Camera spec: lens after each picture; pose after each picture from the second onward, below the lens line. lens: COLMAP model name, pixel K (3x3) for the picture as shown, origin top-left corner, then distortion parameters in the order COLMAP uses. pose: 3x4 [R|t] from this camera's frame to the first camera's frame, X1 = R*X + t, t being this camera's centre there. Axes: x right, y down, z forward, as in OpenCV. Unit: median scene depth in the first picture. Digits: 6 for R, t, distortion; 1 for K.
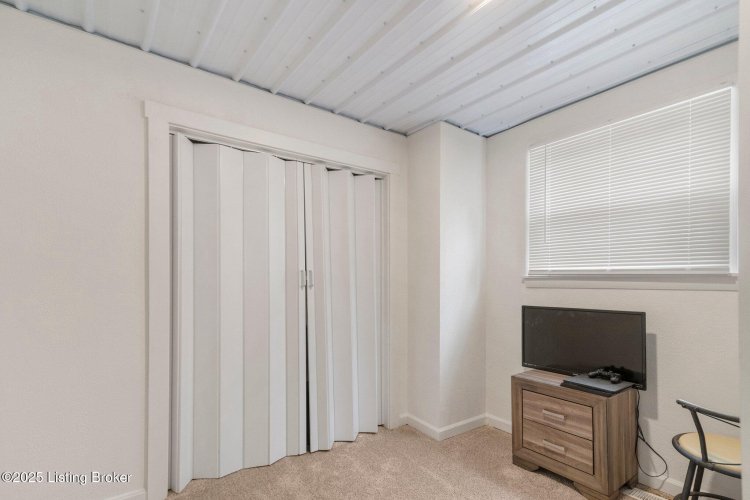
lens RADIAL K [[365.6, 0, 378.4], [0, 365.6, 277.2], [0, 0, 1]] dist [-0.001031, -0.000176]
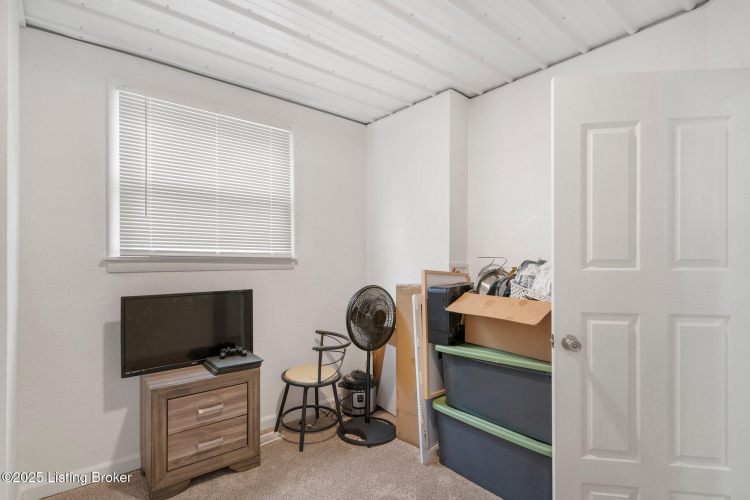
lens RADIAL K [[365.6, 0, 374.9], [0, 365.6, 256.8], [0, 0, 1]] dist [-0.001031, -0.000176]
pose [[-0.053560, 0.002855, 0.998561, -0.453222], [-0.012798, 0.999912, -0.003545, -0.009912], [-0.998483, -0.012970, -0.053519, 0.627592]]
